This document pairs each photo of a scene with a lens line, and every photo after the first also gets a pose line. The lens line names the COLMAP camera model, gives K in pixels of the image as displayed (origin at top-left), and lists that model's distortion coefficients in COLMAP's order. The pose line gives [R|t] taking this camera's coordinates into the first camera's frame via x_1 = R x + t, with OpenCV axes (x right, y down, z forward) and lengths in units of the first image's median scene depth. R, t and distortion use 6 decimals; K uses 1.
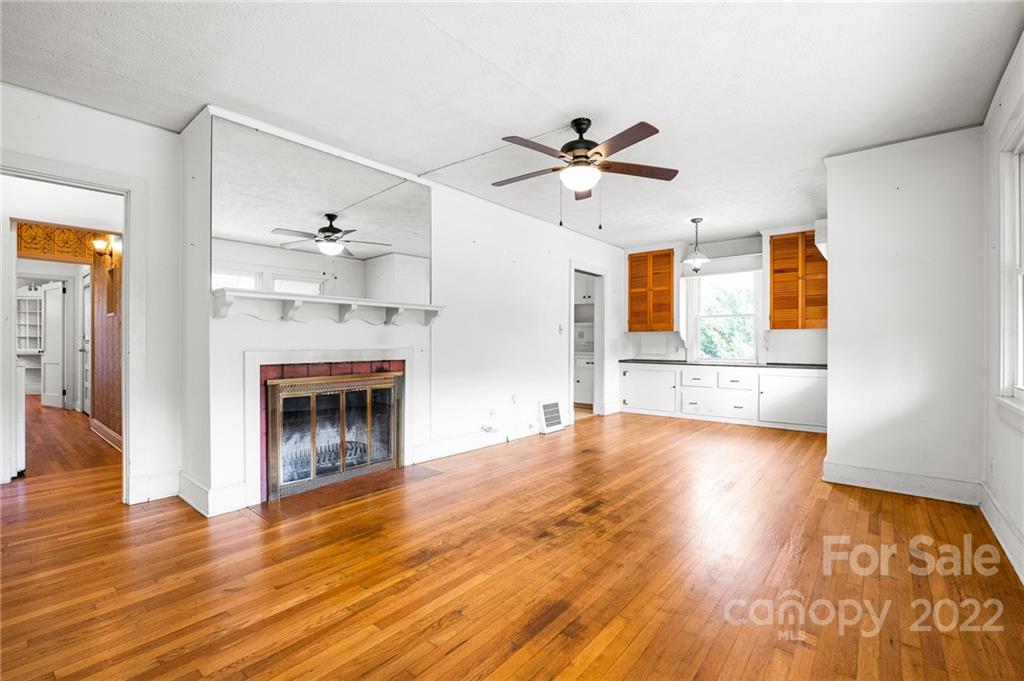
lens RADIAL K [[461.4, 0, 506.4], [0, 461.4, 344.7], [0, 0, 1]] dist [-0.024781, -0.000002]
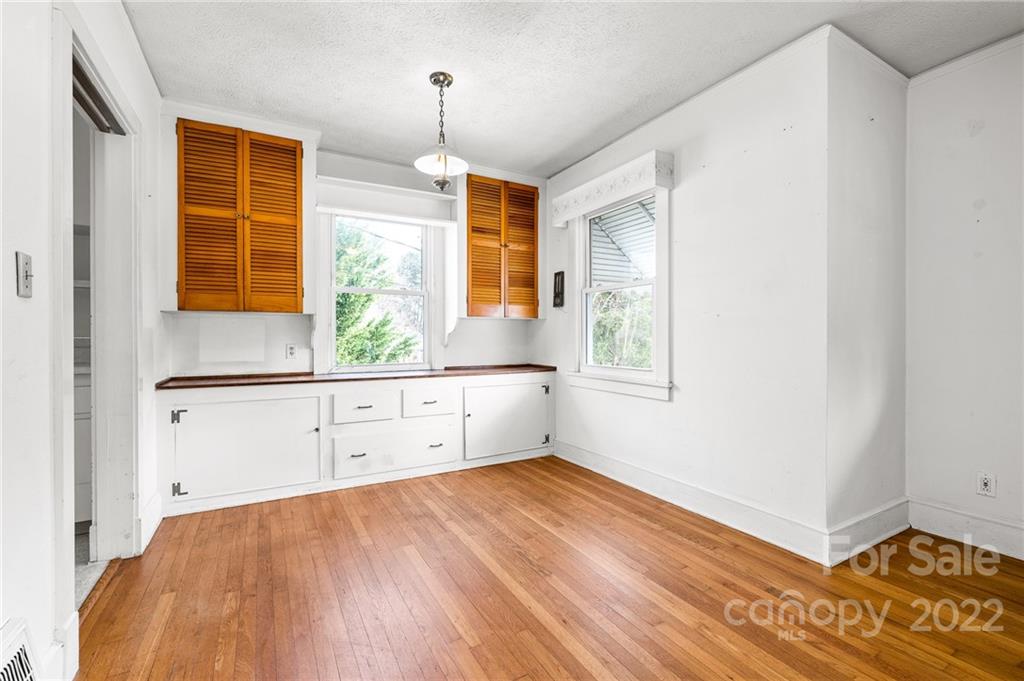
lens RADIAL K [[440.1, 0, 518.6], [0, 440.1, 339.1], [0, 0, 1]] dist [-0.011255, 0.000970]
pose [[0.338274, -0.006080, 0.941028, 0.008619], [0.005396, 0.999975, 0.004521, -0.003933], [-0.941032, 0.003549, 0.338299, 0.701644]]
